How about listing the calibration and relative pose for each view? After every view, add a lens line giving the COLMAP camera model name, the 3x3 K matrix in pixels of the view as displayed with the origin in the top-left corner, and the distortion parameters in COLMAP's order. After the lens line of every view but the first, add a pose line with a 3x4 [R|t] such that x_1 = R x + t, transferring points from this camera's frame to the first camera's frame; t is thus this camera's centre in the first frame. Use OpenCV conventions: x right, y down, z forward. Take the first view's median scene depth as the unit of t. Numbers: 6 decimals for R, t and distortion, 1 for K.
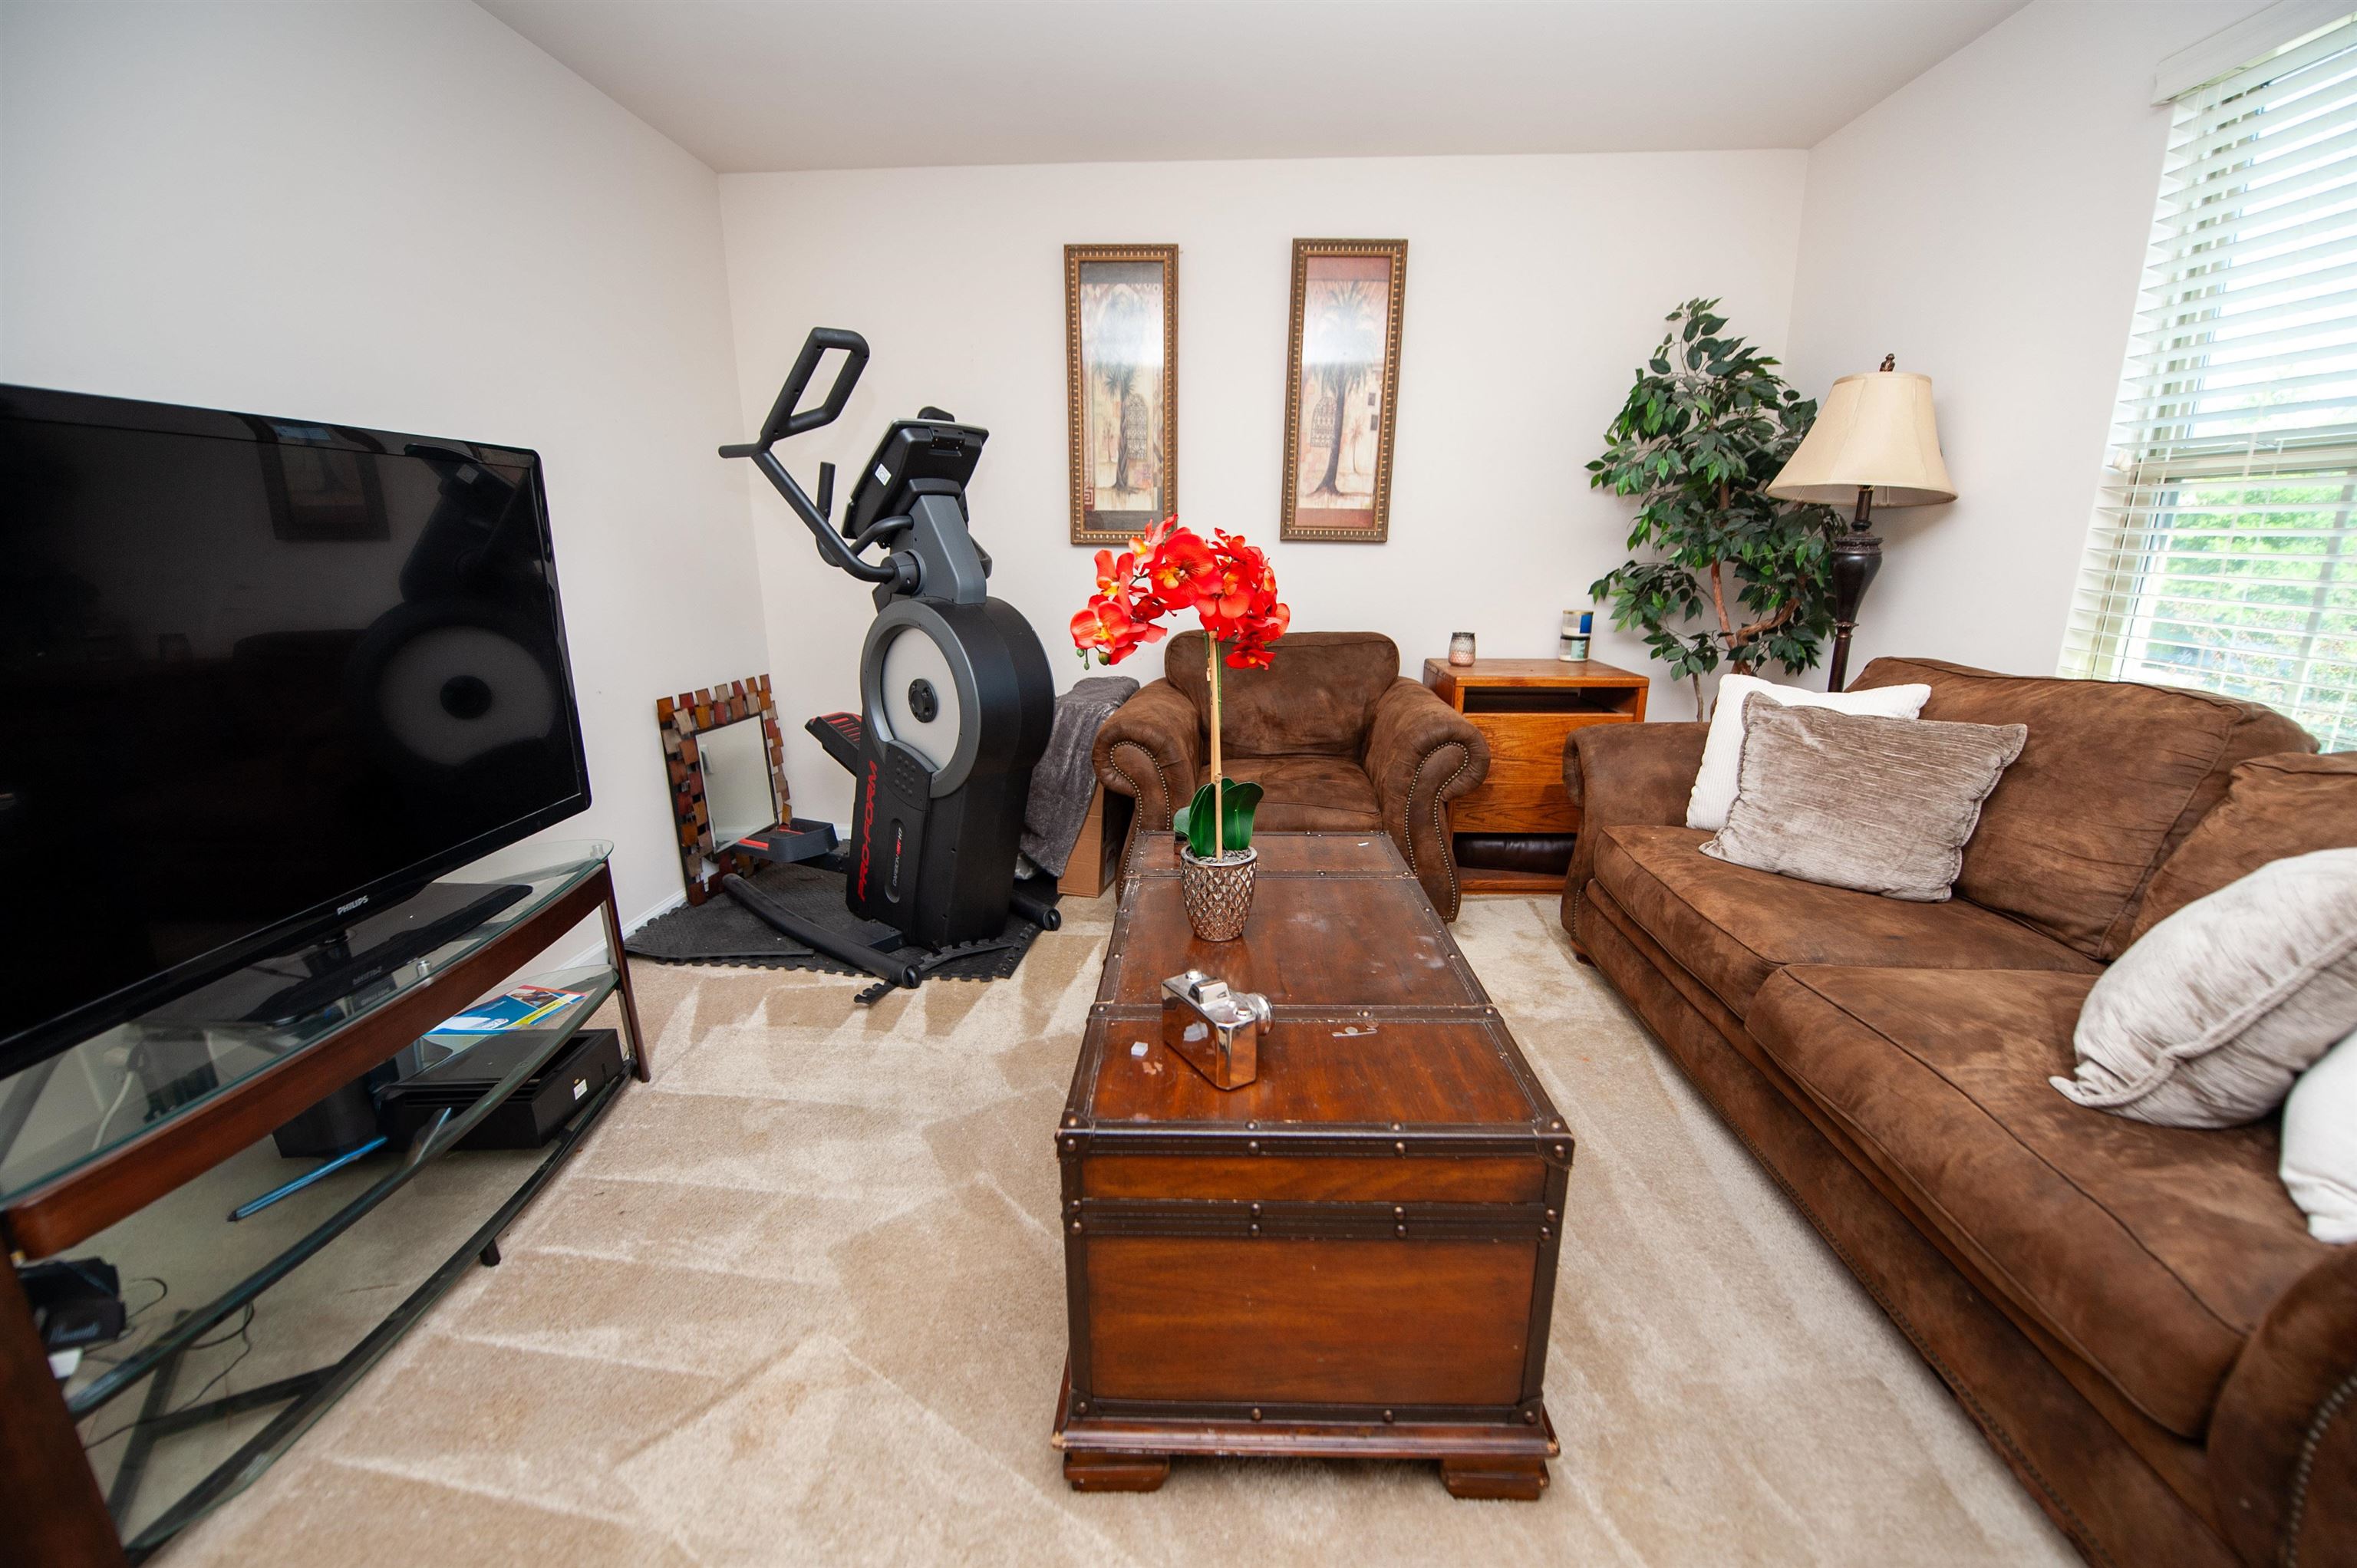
lens RADIAL K [[949.9, 0, 1190.8], [0, 949.9, 793.1], [0, 0, 1]] dist [-0.013906, -0.003039]
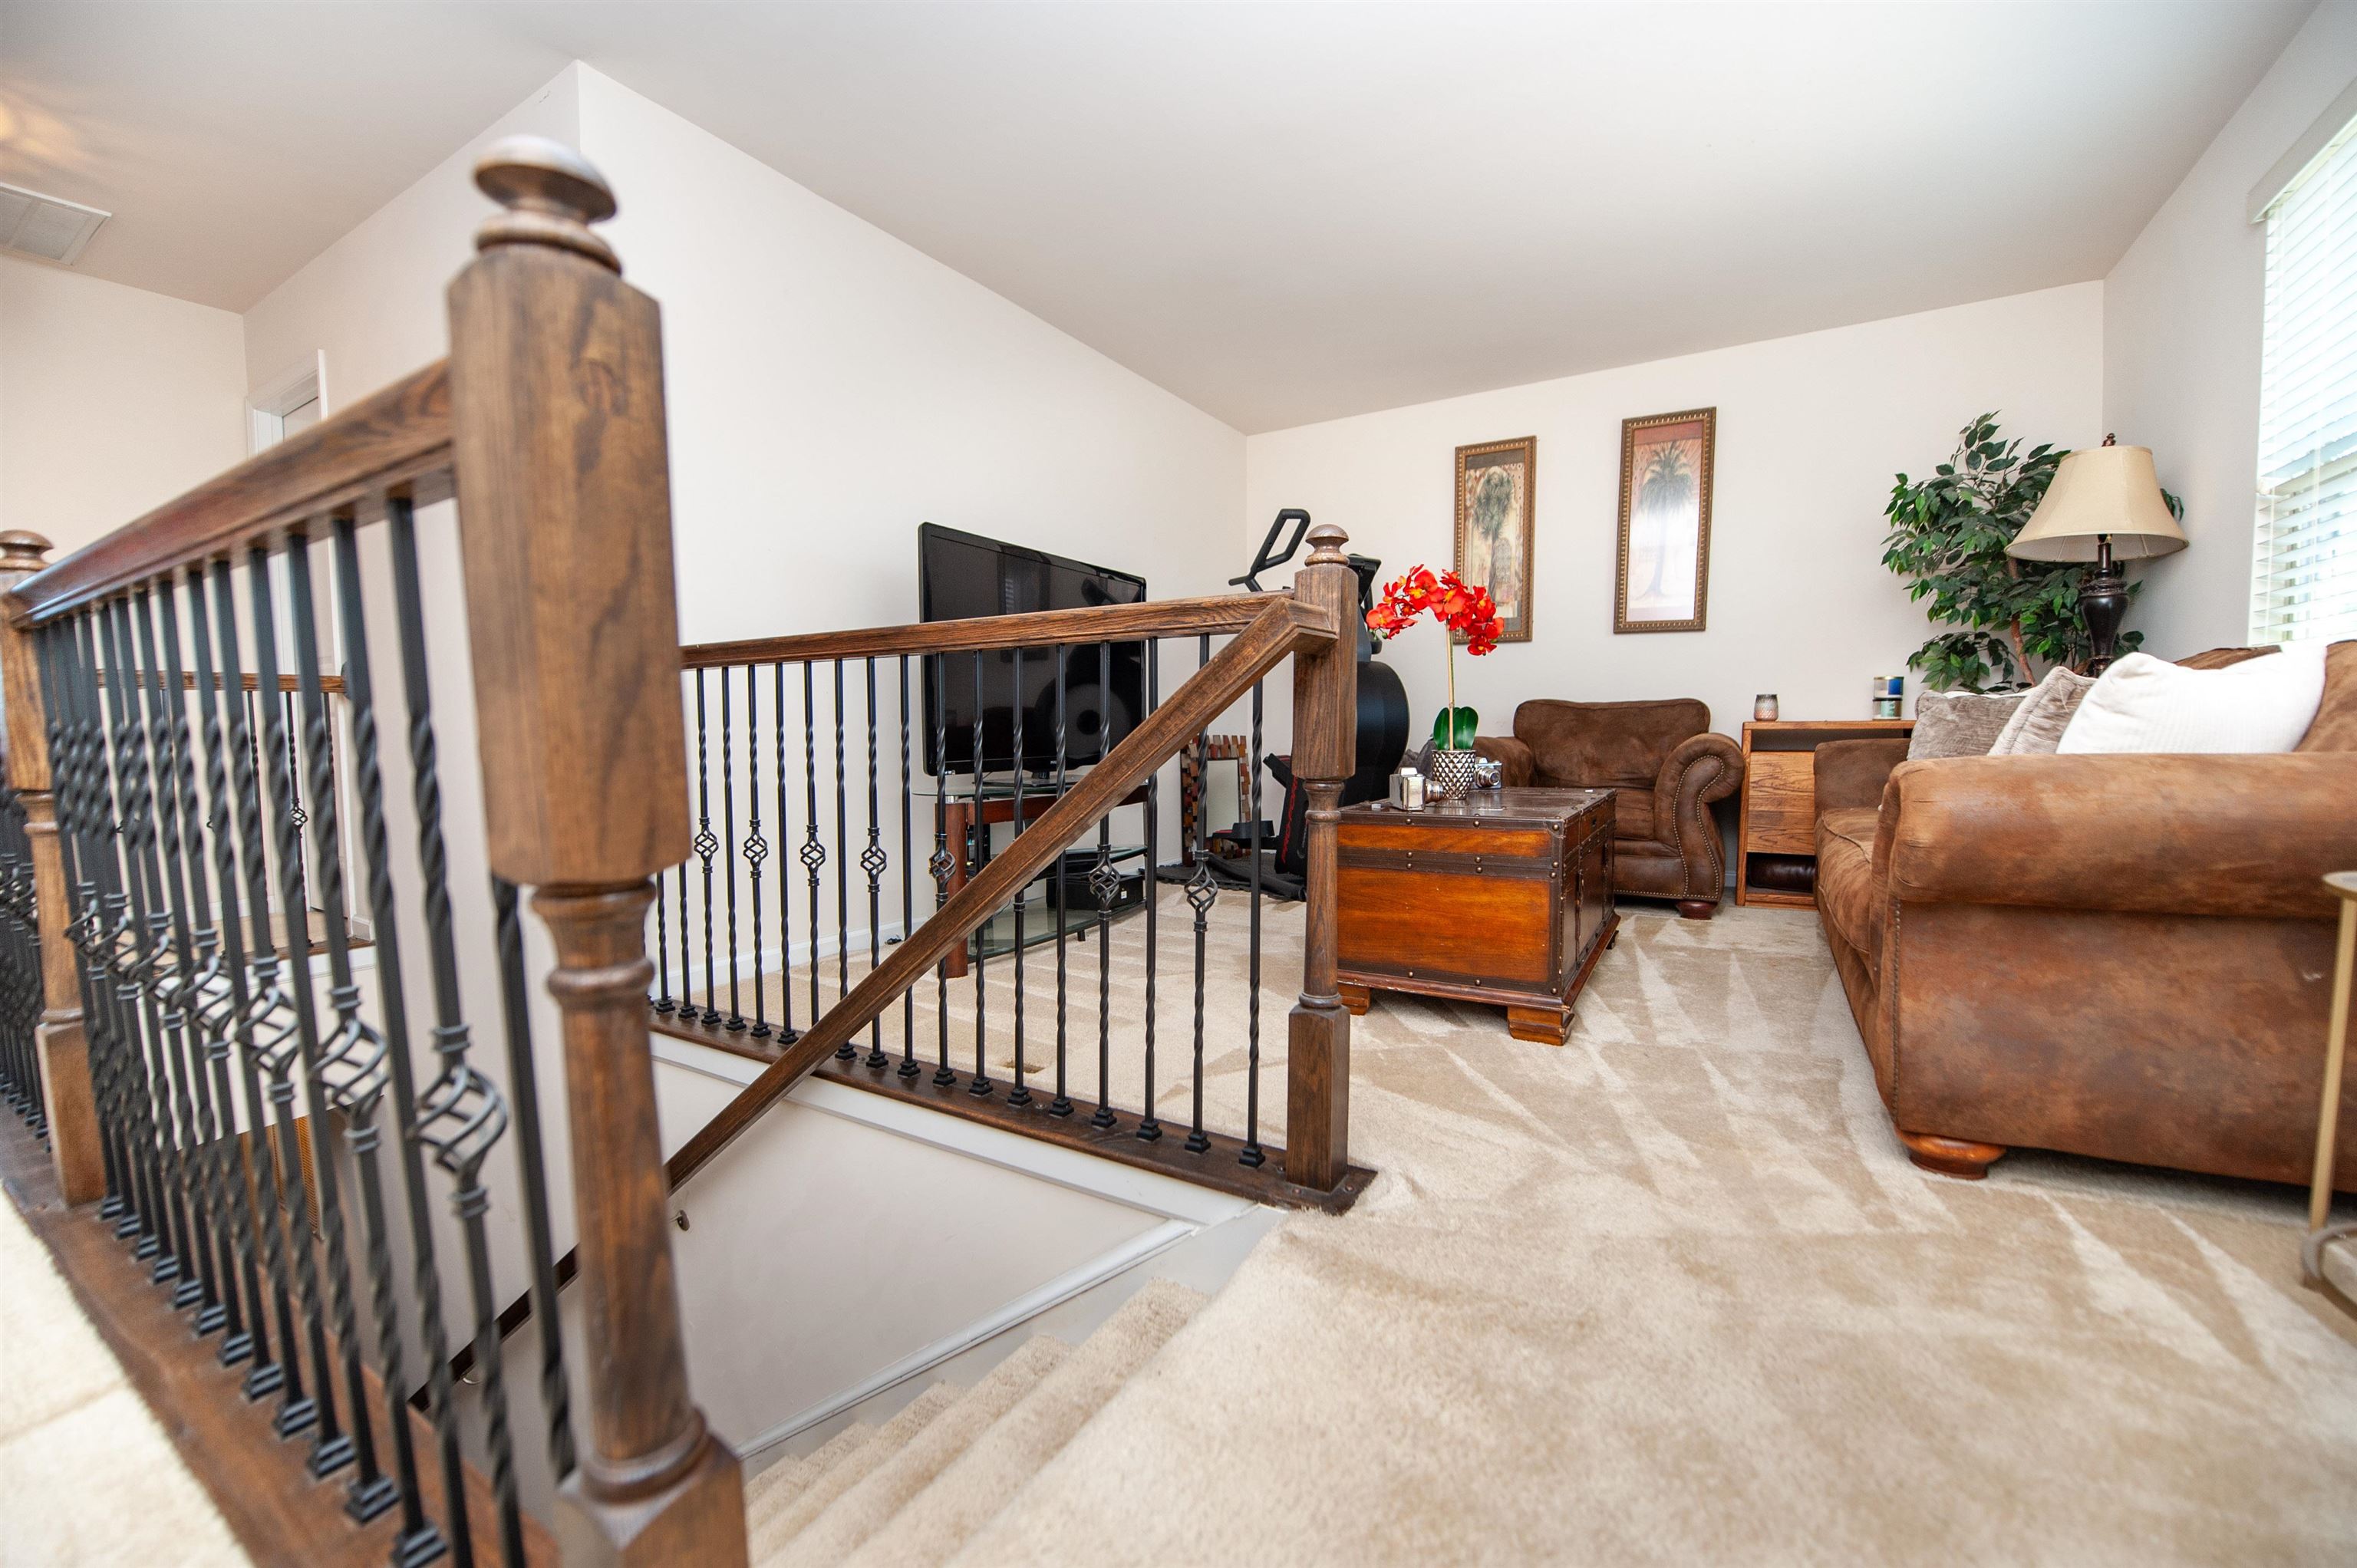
lens RADIAL K [[954.4, 0, 1179.8], [0, 954.4, 791.2], [0, 0, 1]] dist [-0.022586, -0.000268]
pose [[0.875282, 0.025393, -0.482947, 0.235931], [-0.117838, 0.979721, -0.162054, 0.258234], [0.469038, 0.198752, 0.860524, -0.405334]]
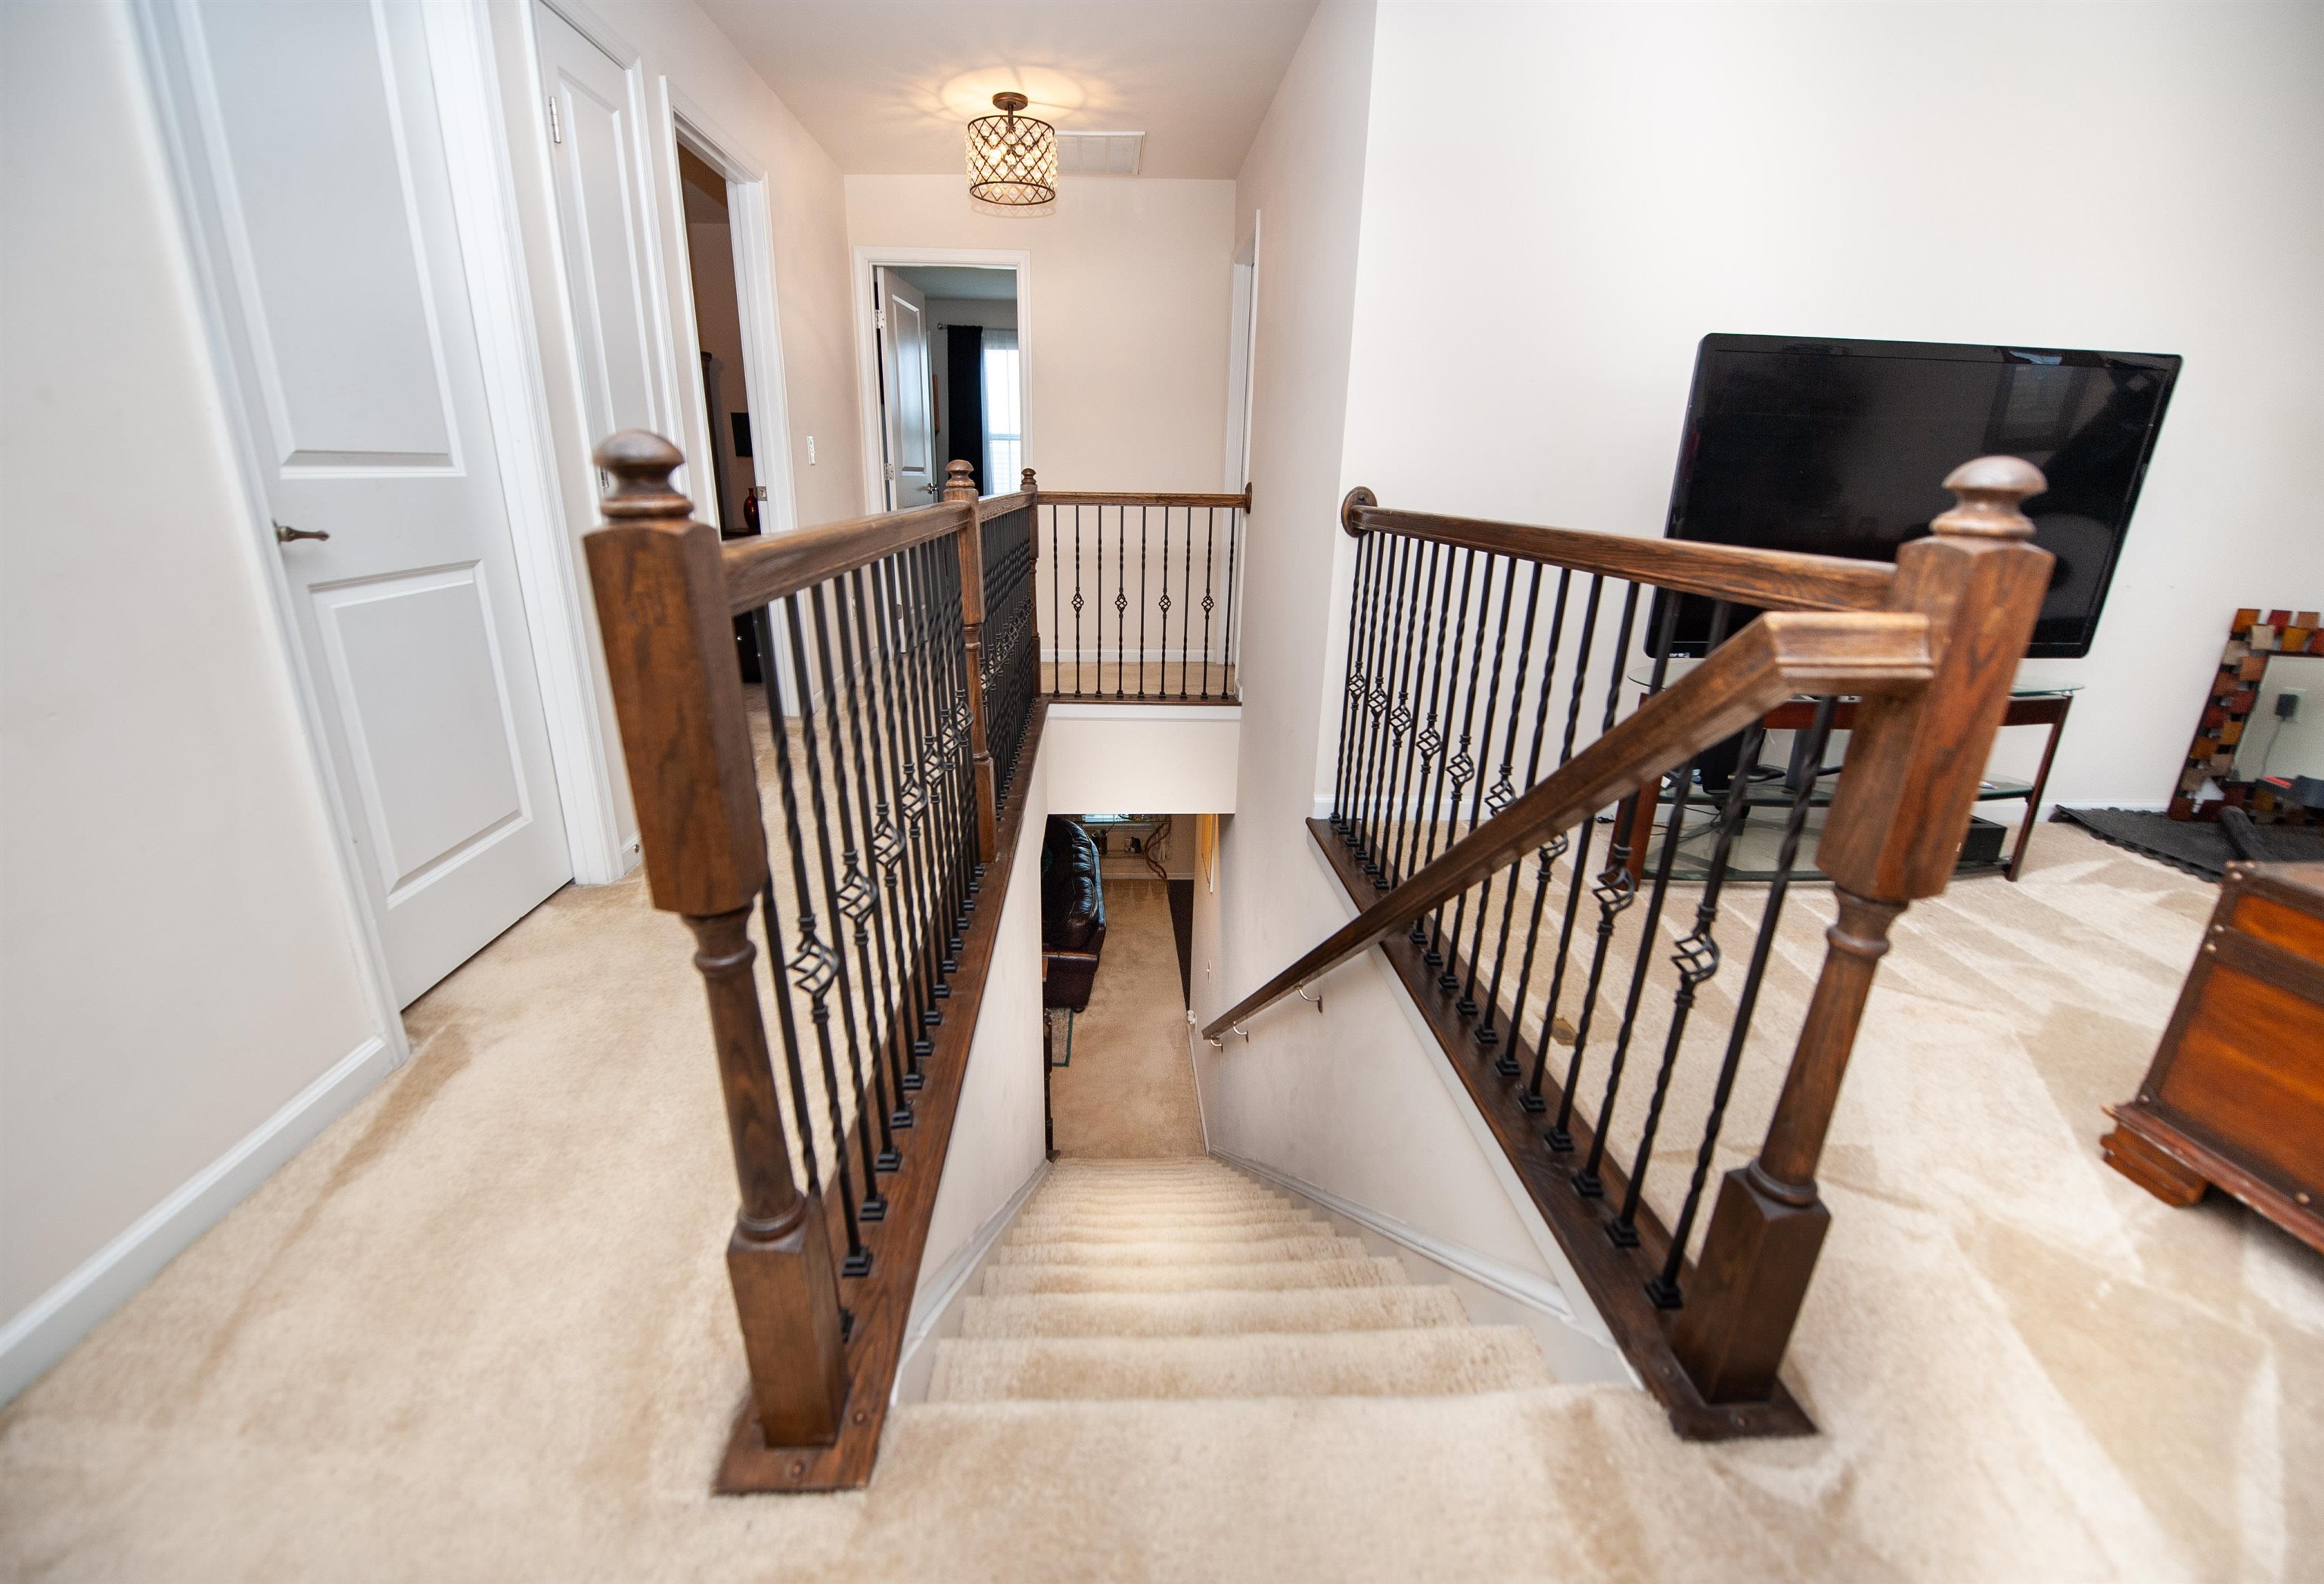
lens RADIAL K [[952.7, 0, 1119.0], [0, 952.7, 792.2], [0, 0, 1]] dist [-0.024934, -0.000480]
pose [[0.068918, 0.319078, -0.945219, 0.320450], [-0.268444, 0.918458, 0.290471, 0.112351], [0.960827, 0.233720, 0.148953, -0.231414]]
